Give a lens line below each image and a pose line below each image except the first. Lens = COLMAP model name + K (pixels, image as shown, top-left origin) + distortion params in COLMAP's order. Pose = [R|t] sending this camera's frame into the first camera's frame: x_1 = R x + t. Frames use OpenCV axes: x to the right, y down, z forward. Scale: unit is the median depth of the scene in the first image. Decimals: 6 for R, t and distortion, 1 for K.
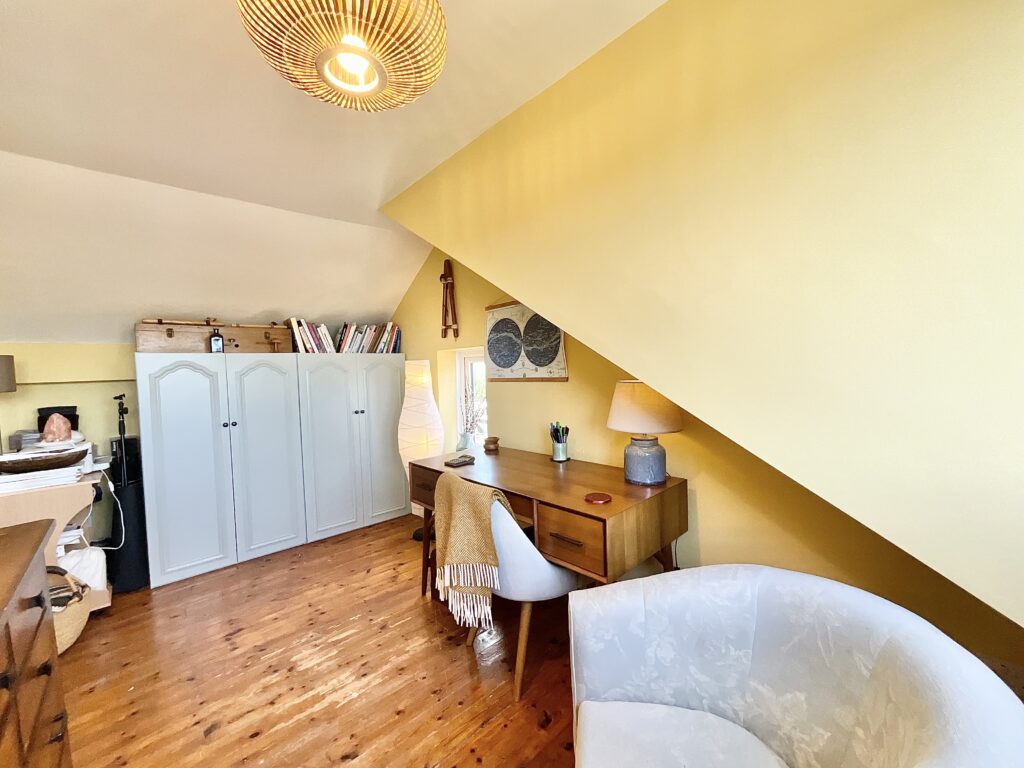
lens RADIAL K [[415.0, 0, 510.7], [0, 415.0, 383.4], [0, 0, 1]] dist [-0.001035, 0.000236]
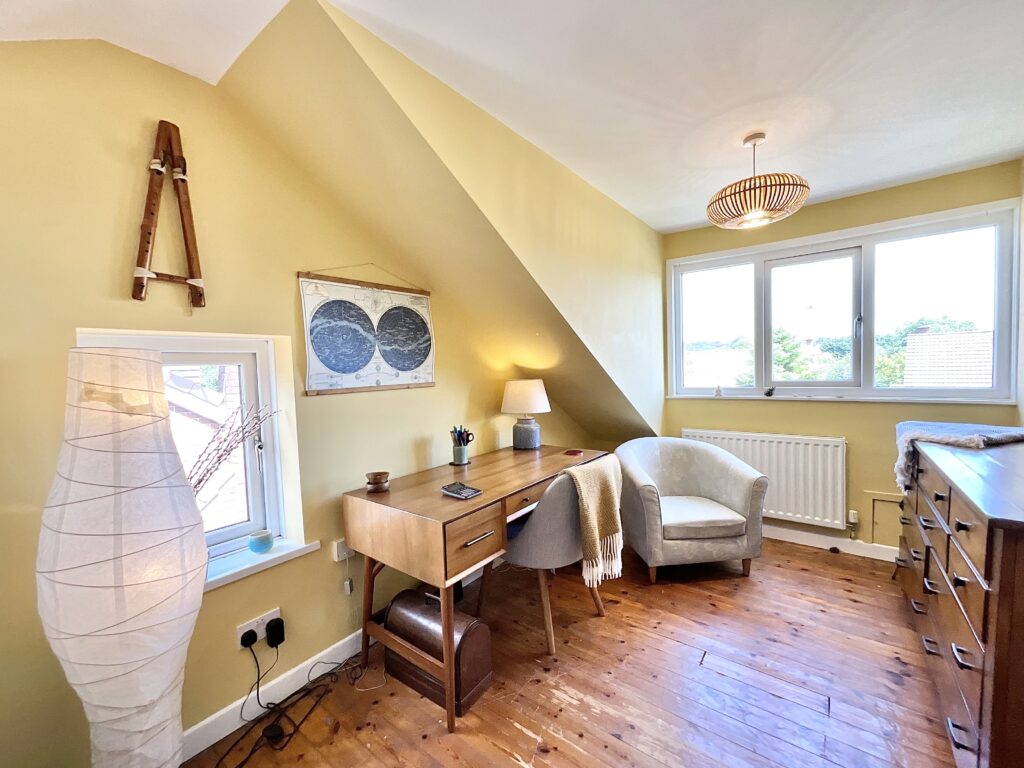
lens RADIAL K [[415.0, 0, 510.7], [0, 415.0, 383.4], [0, 0, 1]] dist [-0.001035, 0.000236]
pose [[-0.171335, 0.000074, 0.985213, -0.771497], [0.074175, 0.997163, 0.012824, -0.009952], [-0.982417, 0.075275, -0.170854, 0.905691]]
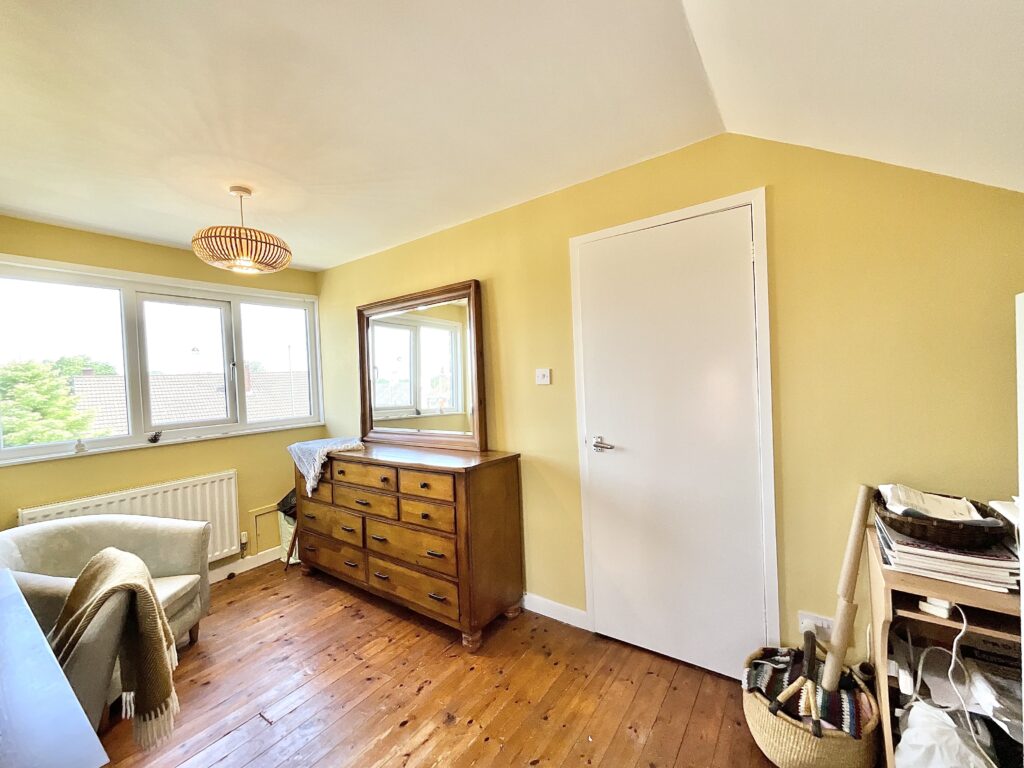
lens RADIAL K [[415.0, 0, 510.7], [0, 415.0, 383.4], [0, 0, 1]] dist [-0.001035, 0.000236]
pose [[-0.972861, 0.080300, -0.217010, -0.417533], [0.068400, 0.995741, 0.061811, -0.056042], [0.221050, 0.045290, -0.974210, 1.200886]]
